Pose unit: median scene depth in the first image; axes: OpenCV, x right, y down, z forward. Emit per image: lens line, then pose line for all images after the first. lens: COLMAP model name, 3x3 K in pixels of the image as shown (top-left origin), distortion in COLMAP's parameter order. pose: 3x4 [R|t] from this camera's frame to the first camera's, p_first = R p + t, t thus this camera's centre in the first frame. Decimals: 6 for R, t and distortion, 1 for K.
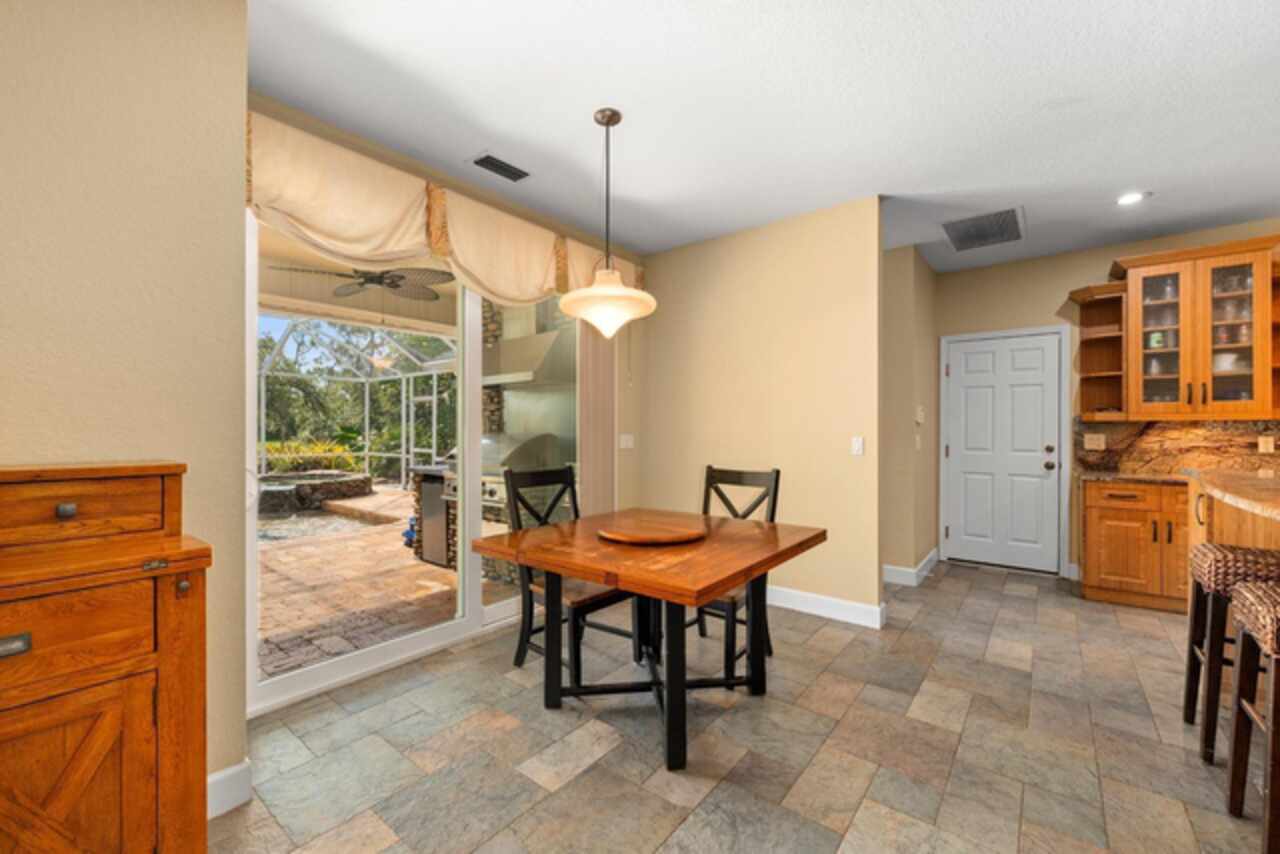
lens RADIAL K [[519.0, 0, 642.3], [0, 519.0, 427.3], [0, 0, 1]] dist [0.001867, -0.000078]
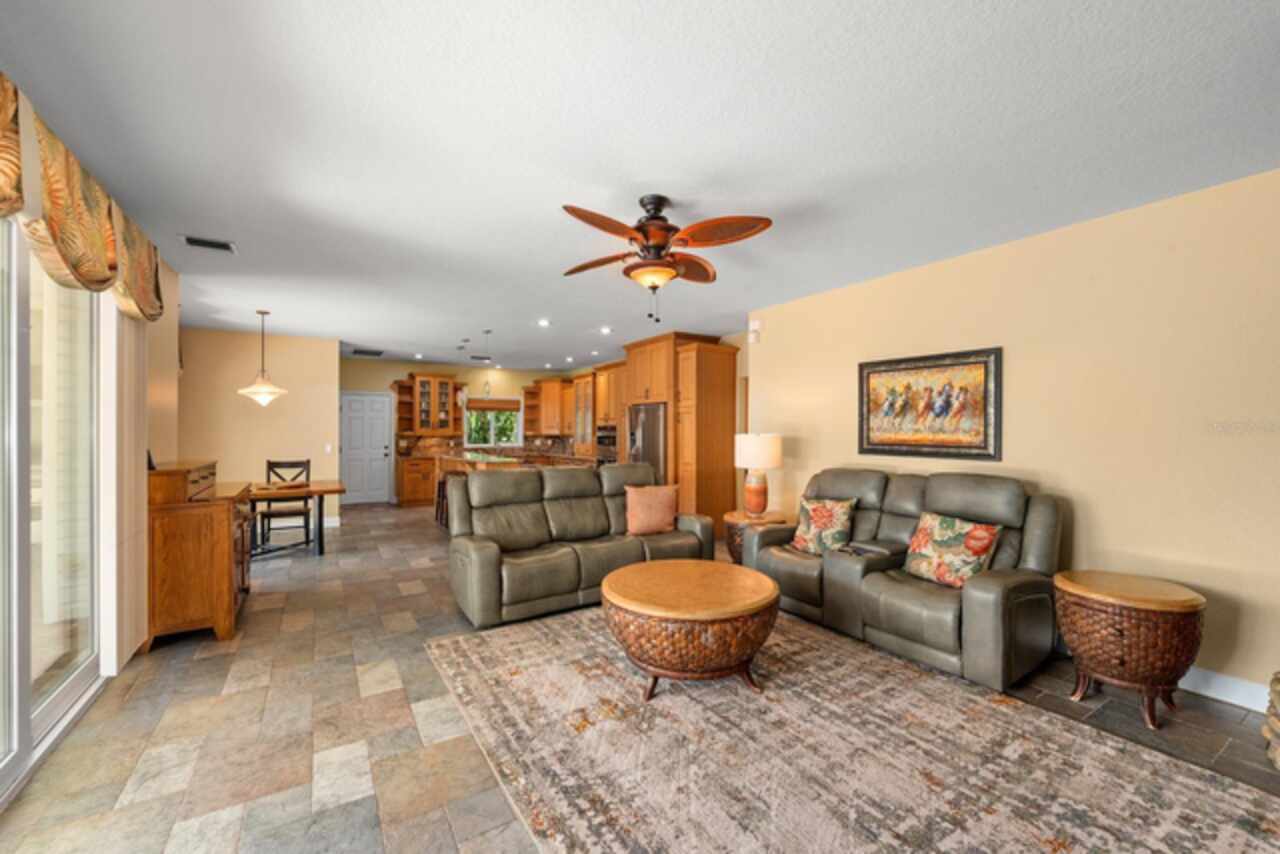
lens RADIAL K [[519.0, 0, 642.2], [0, 519.0, 429.6], [0, 0, 1]] dist [0.001867, -0.000078]
pose [[0.338333, 0.002134, 0.941024, -1.119272], [-0.006196, 0.999981, -0.000040, -0.048973], [-0.941006, -0.005817, 0.338340, -0.939396]]
